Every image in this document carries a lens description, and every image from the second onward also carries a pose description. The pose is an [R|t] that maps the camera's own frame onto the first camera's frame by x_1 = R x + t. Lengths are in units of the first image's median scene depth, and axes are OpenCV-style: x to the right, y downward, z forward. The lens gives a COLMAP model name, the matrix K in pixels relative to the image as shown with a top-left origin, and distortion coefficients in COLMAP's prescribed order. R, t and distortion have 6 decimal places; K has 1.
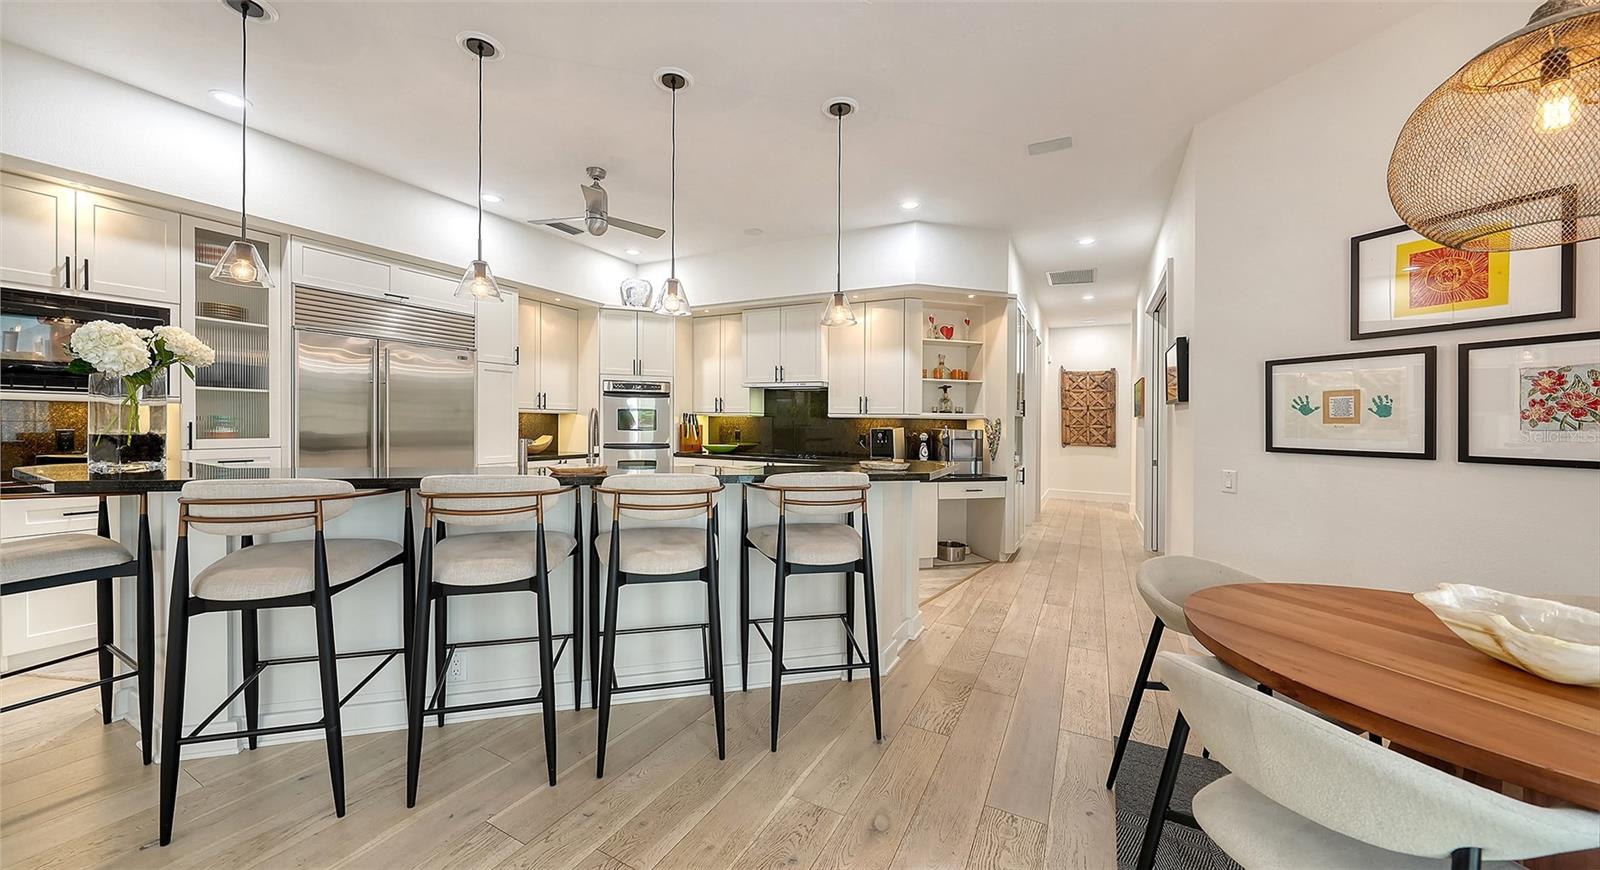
lens RADIAL K [[567.6, 0, 800.7], [0, 567.6, 433.1], [0, 0, 1]] dist [0.000481, 0.000132]
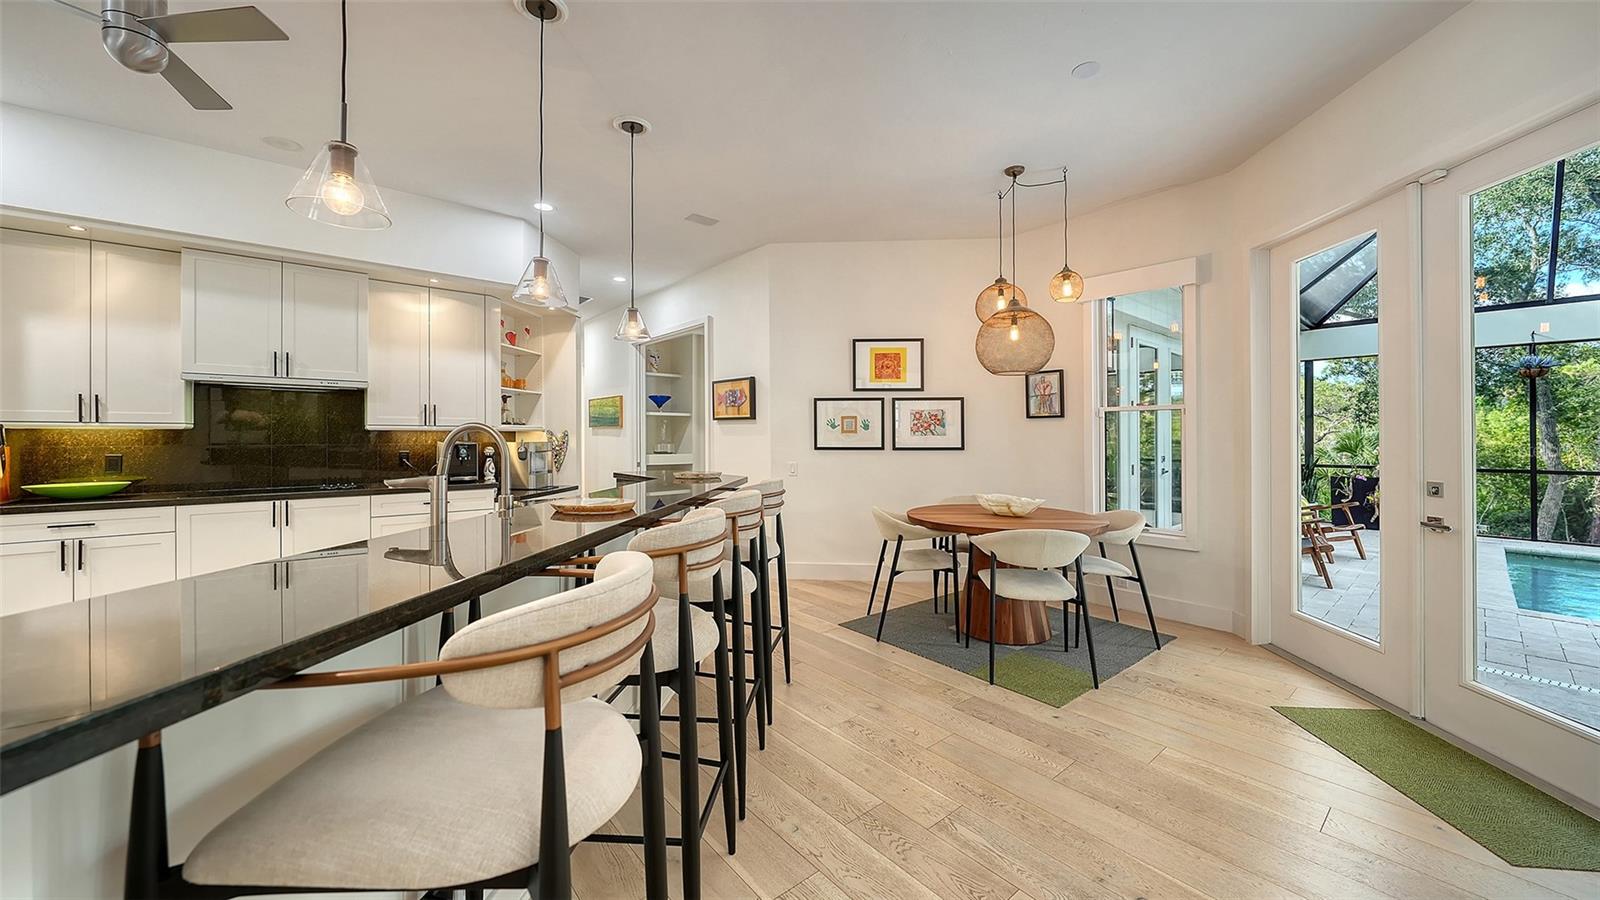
lens RADIAL K [[571.9, 0, 793.9], [0, 571.9, 442.9], [0, 0, 1]] dist [-0.001605, -0.000379]
pose [[0.377341, -0.026997, 0.925681, -0.841778], [0.023723, 0.999529, 0.019480, -0.024302], [-0.925770, 0.014609, 0.377804, 0.393225]]
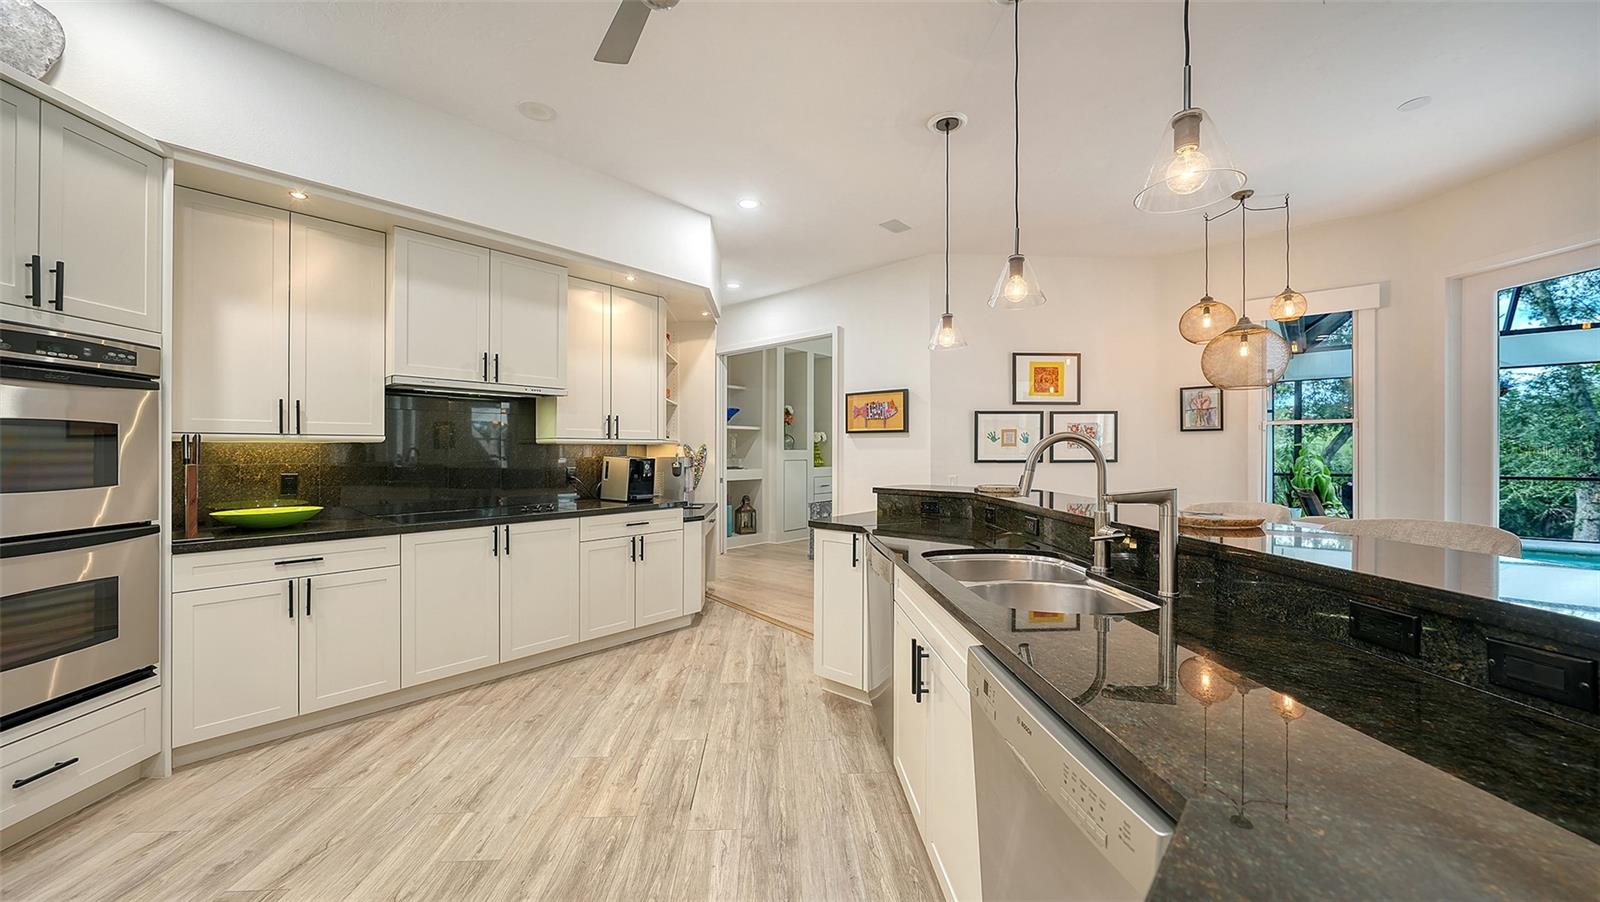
lens RADIAL K [[580.1, 0, 799.0], [0, 580.1, 453.6], [0, 0, 1]] dist [0.000599, -0.000442]
pose [[0.238854, -0.020406, 0.970841, -1.039885], [0.026581, 0.999542, 0.014470, -0.036318], [-0.970692, 0.022350, 0.239287, 1.104274]]
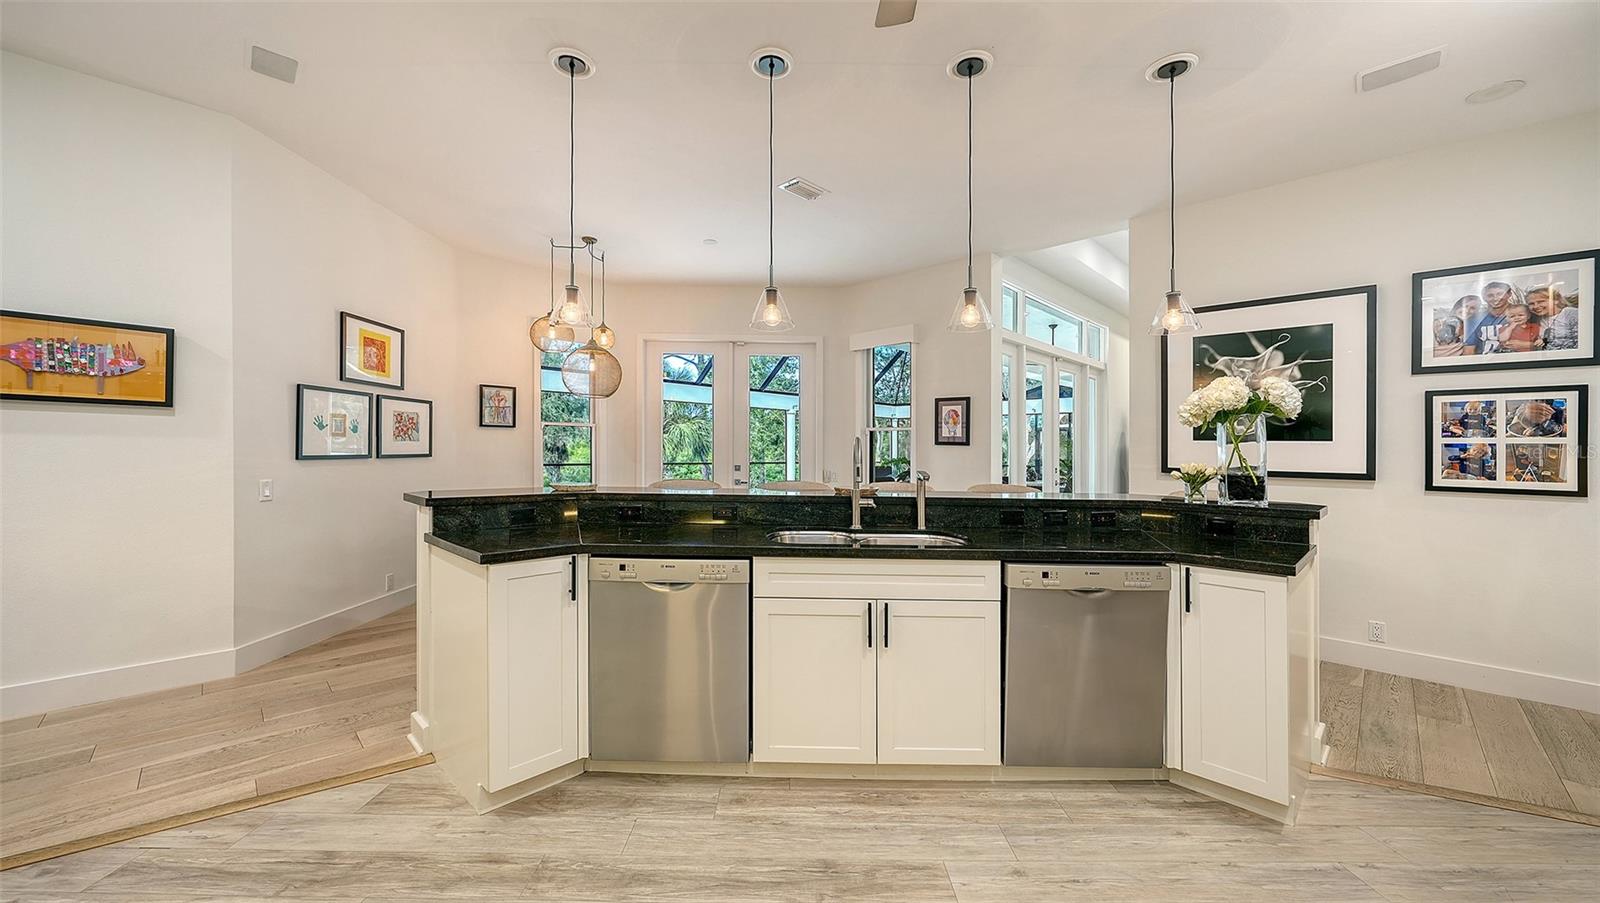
lens RADIAL K [[580.1, 0, 801.2], [0, 580.1, 456.9], [0, 0, 1]] dist [0.000599, -0.000442]
pose [[-0.958546, -0.033231, 0.282994, -0.539984], [-0.023157, 0.998976, 0.038870, -0.045578], [-0.283996, 0.030705, -0.958334, 1.876431]]
